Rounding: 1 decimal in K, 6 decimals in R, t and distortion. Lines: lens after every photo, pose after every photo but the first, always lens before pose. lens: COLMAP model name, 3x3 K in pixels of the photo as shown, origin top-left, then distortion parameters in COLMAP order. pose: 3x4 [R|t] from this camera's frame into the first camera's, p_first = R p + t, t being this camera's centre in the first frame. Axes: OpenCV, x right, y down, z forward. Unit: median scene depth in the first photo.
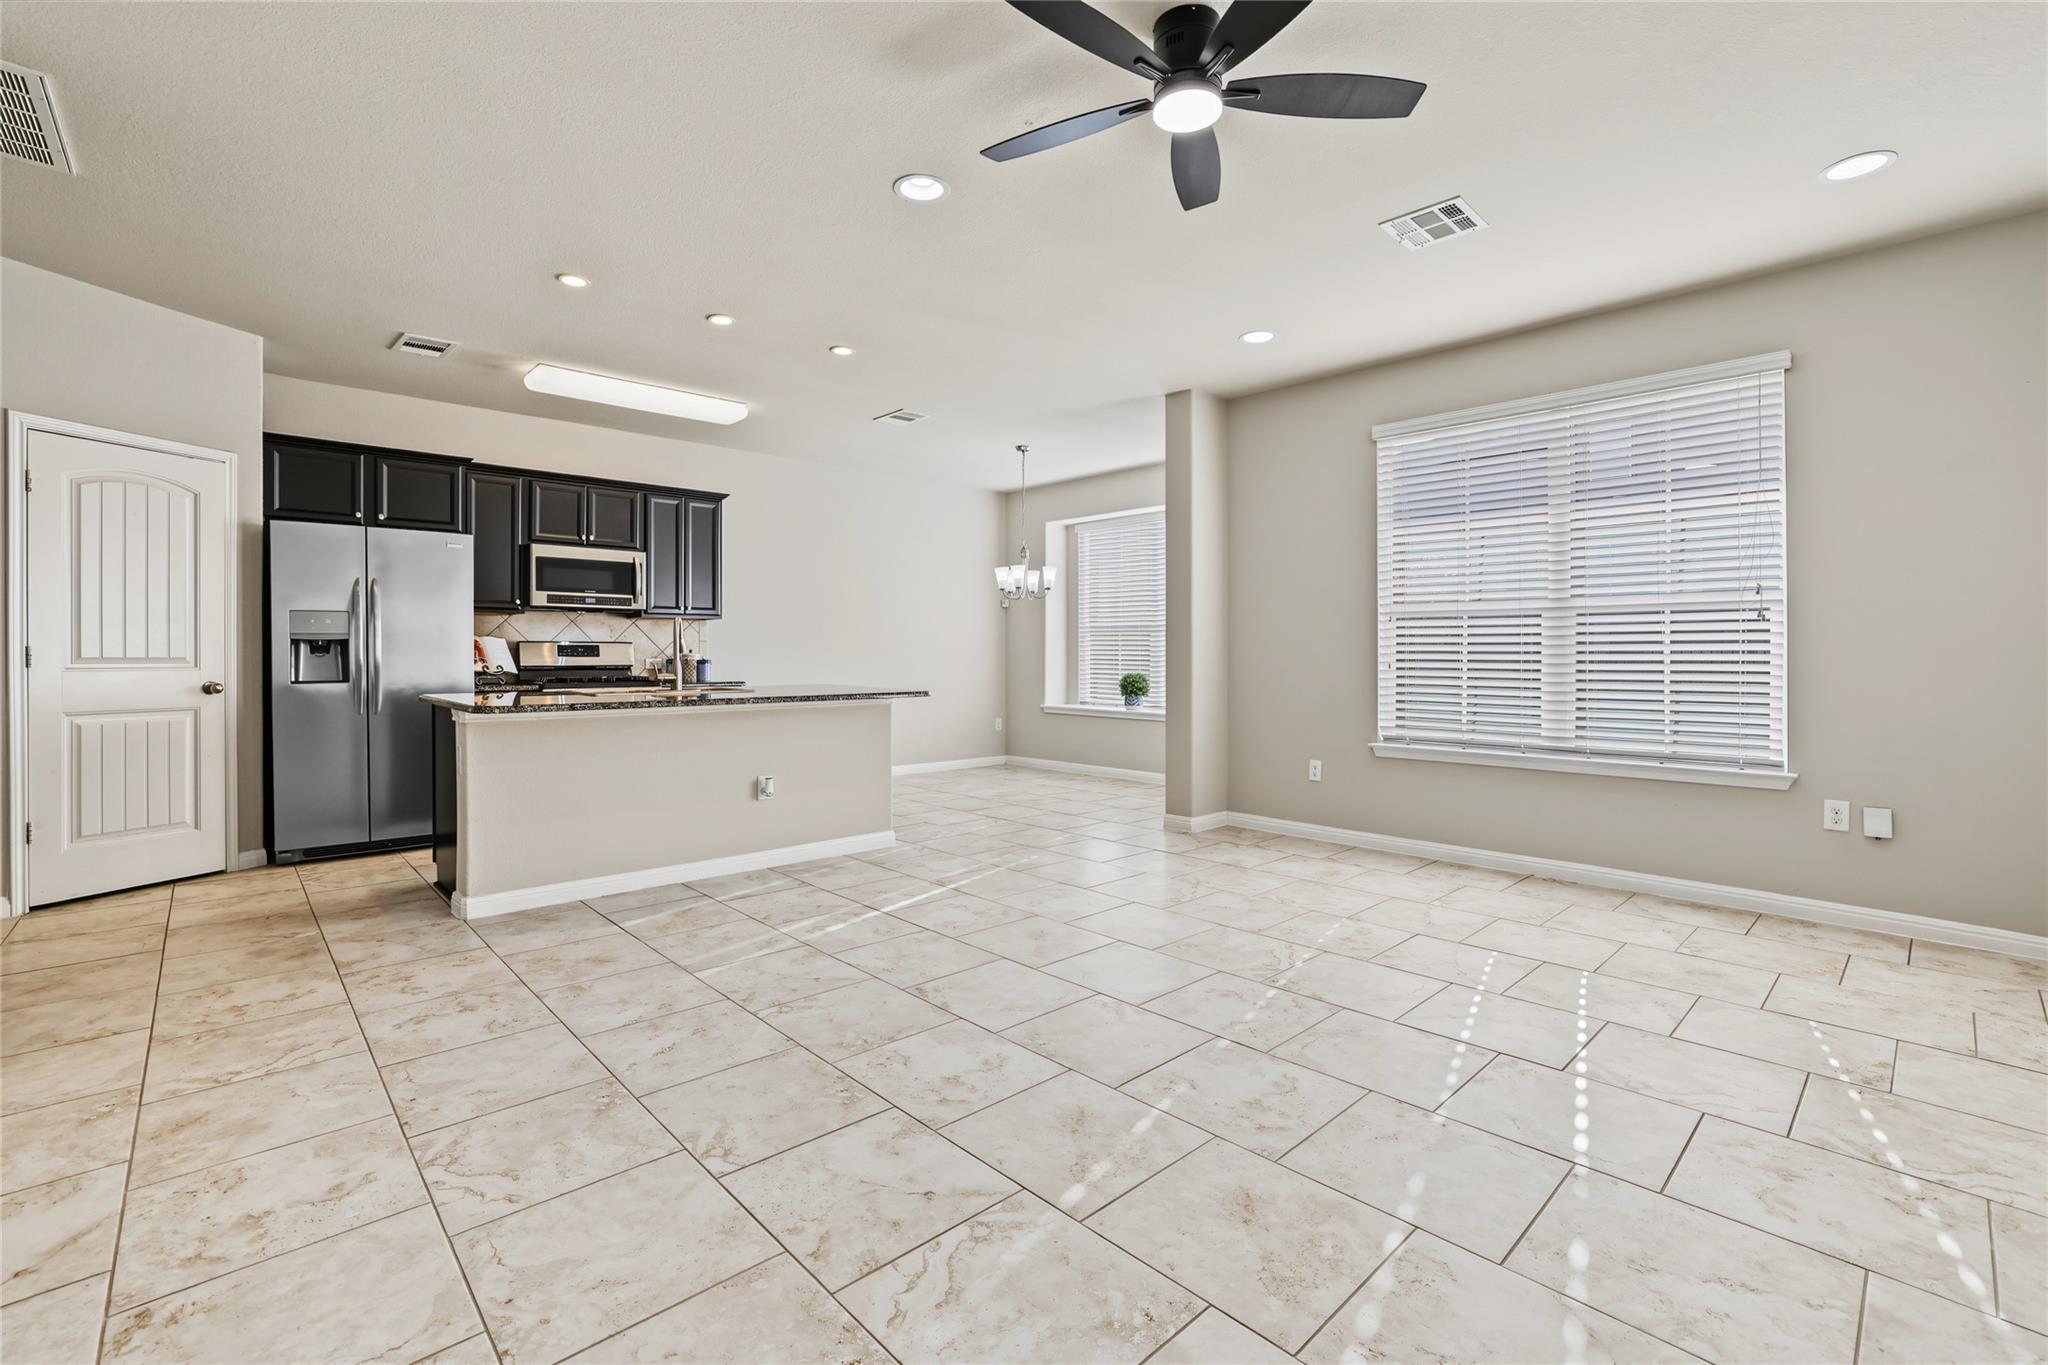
lens RADIAL K [[899.7, 0, 1029.6], [0, 899.7, 660.9], [0, 0, 1]] dist [-0.023654, 0.008717]
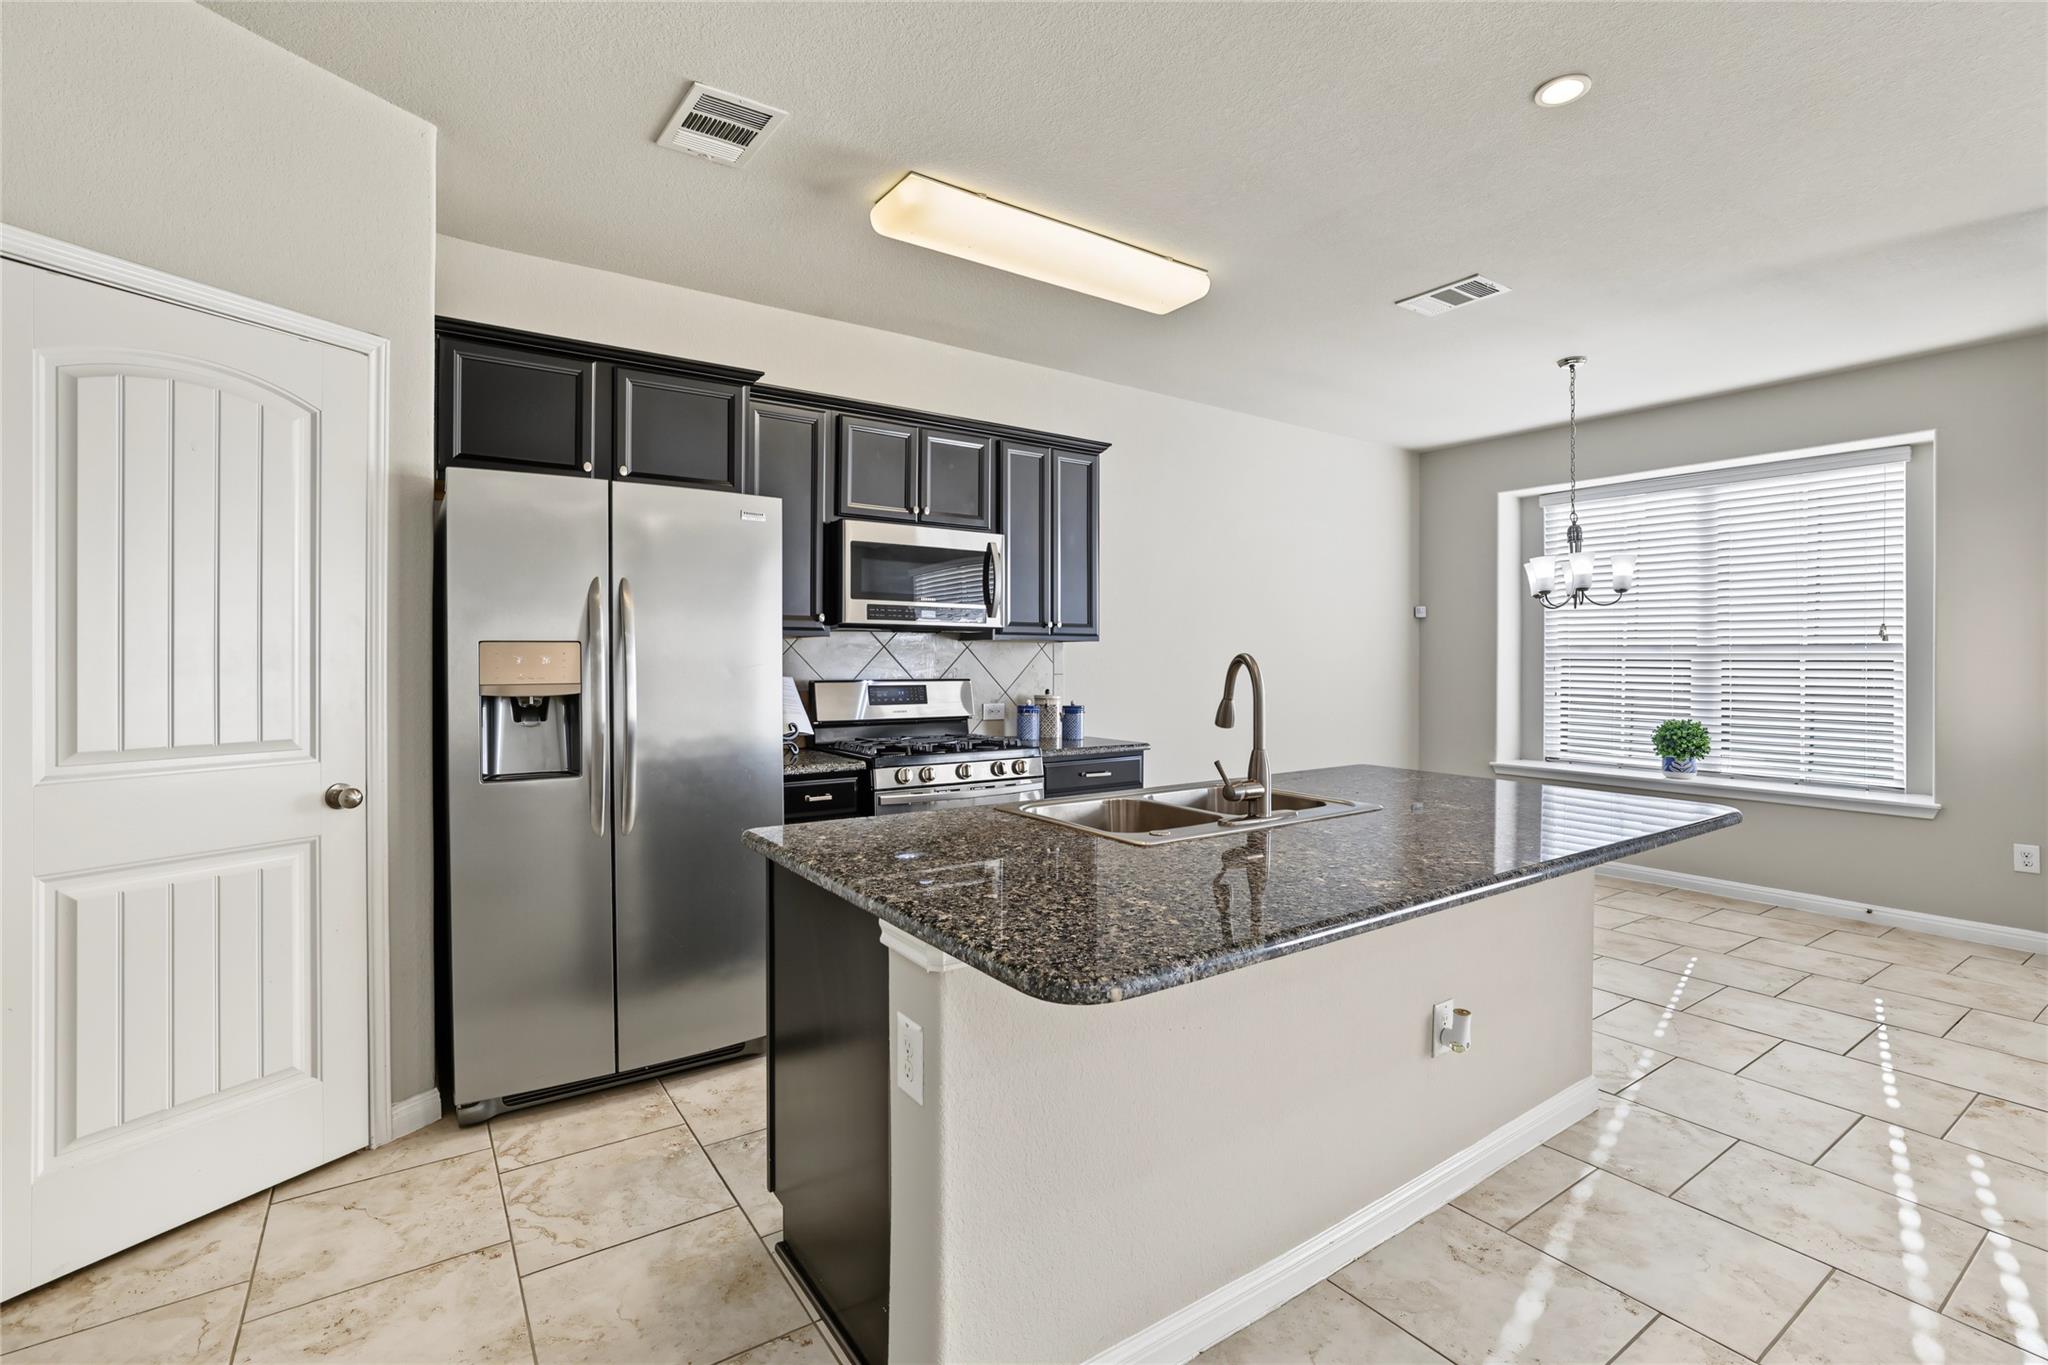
lens RADIAL K [[918.4, 0, 1037.2], [0, 918.4, 664.6], [0, 0, 1]] dist [-0.023628, 0.006390]
pose [[0.991695, 0.002045, -0.128596, -0.469376], [-0.002125, 0.999998, -0.000488, -0.045961], [0.128595, 0.000757, 0.991697, 0.546570]]
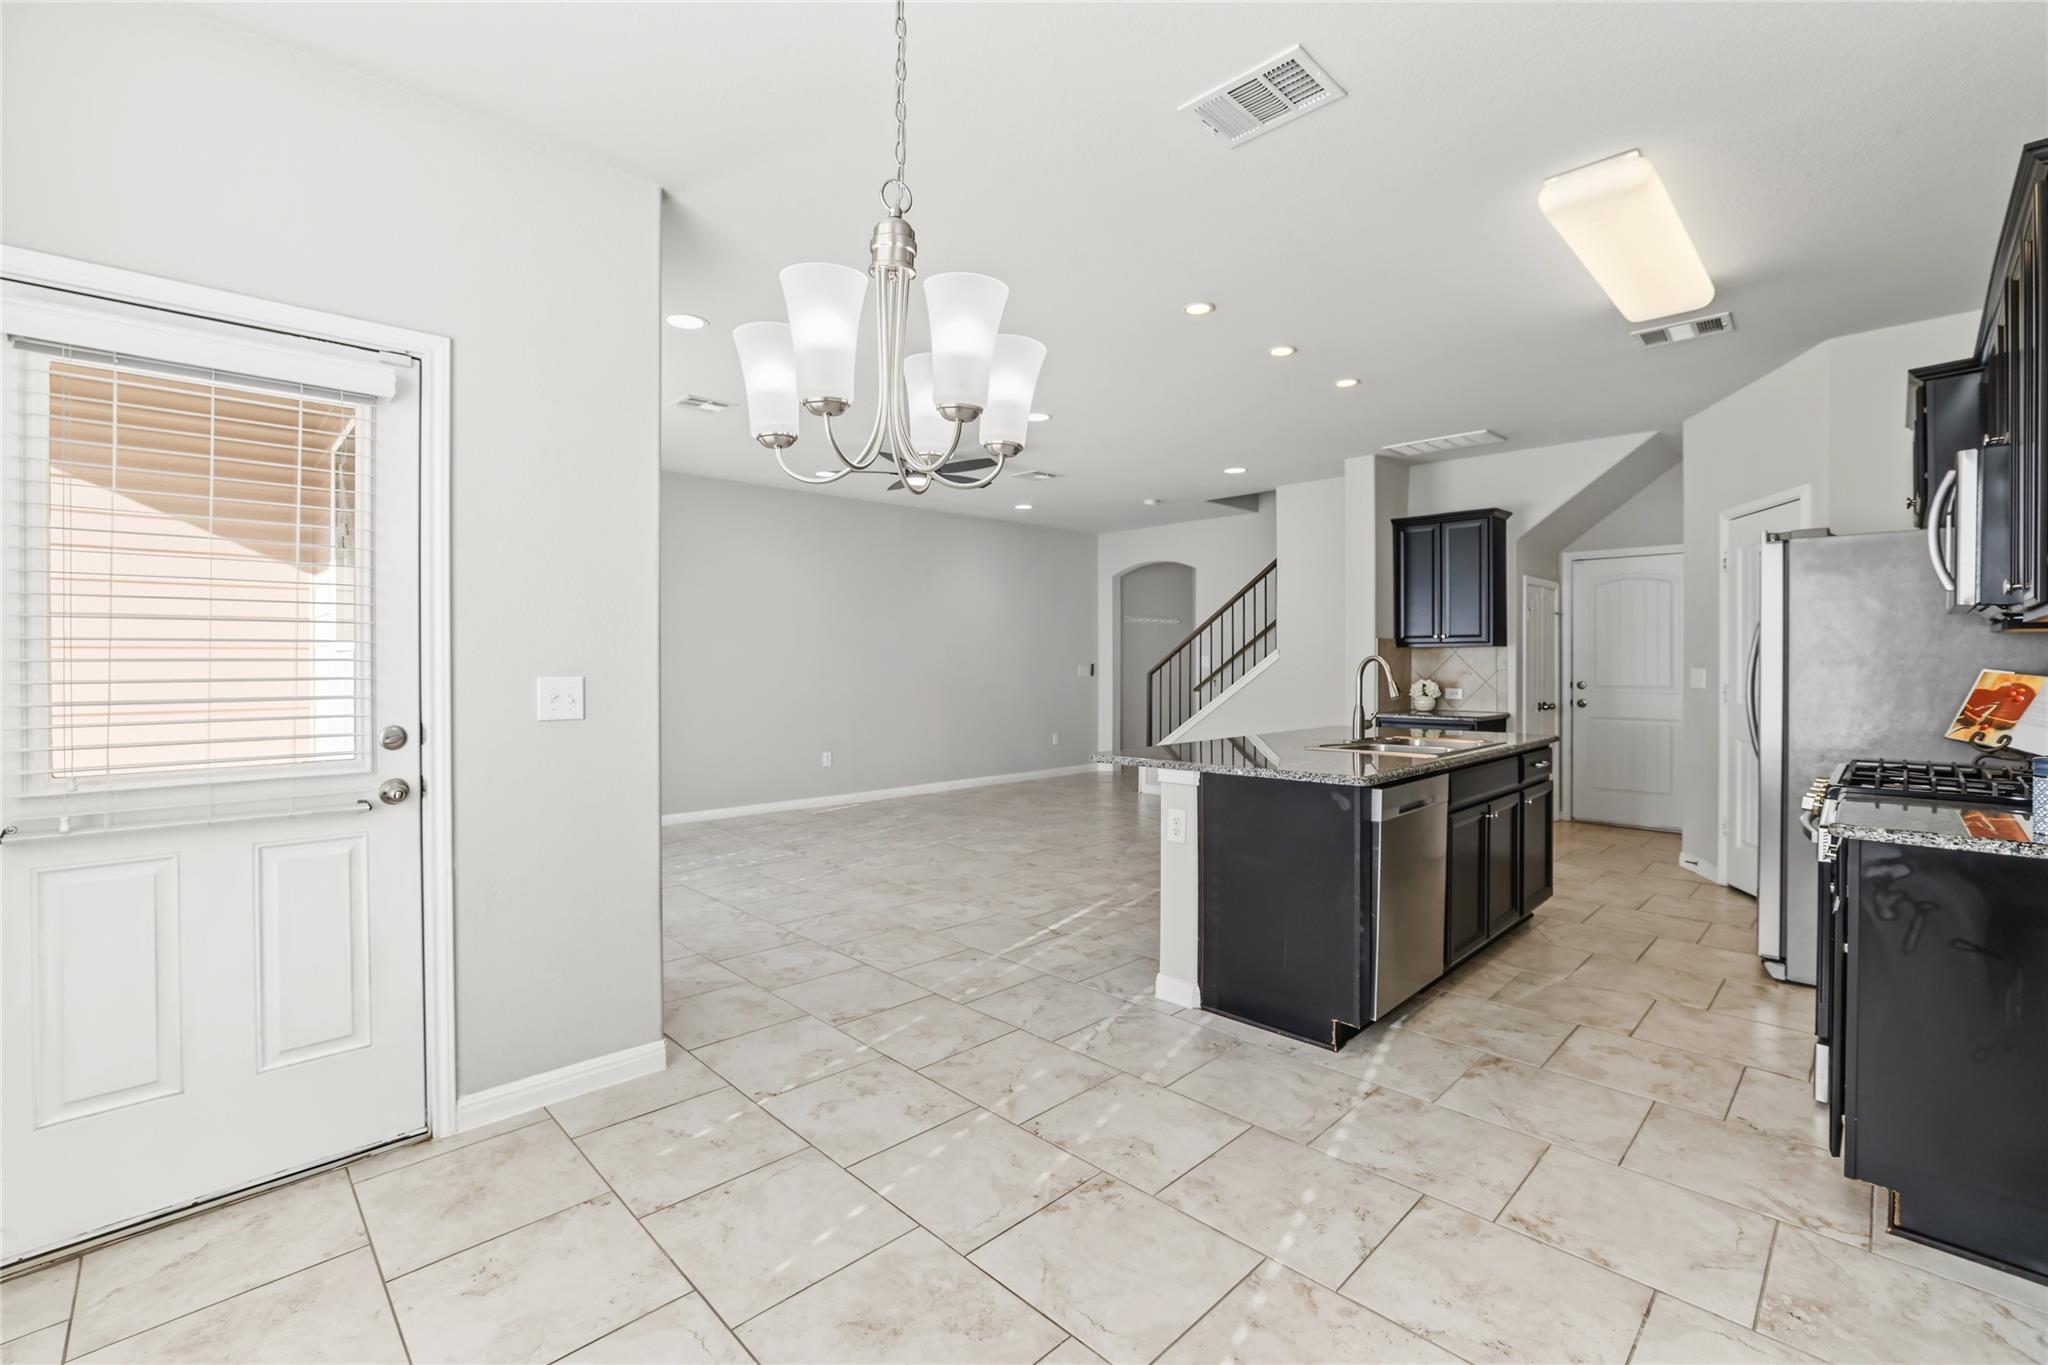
lens RADIAL K [[899.7, 0, 1012.4], [0, 899.7, 668.3], [0, 0, 1]] dist [-0.023654, 0.008717]
pose [[-0.999603, 0.004184, -0.027874, -0.033505], [0.003857, 0.999923, 0.011805, -0.049805], [0.027921, 0.011693, -0.999542, 1.959104]]
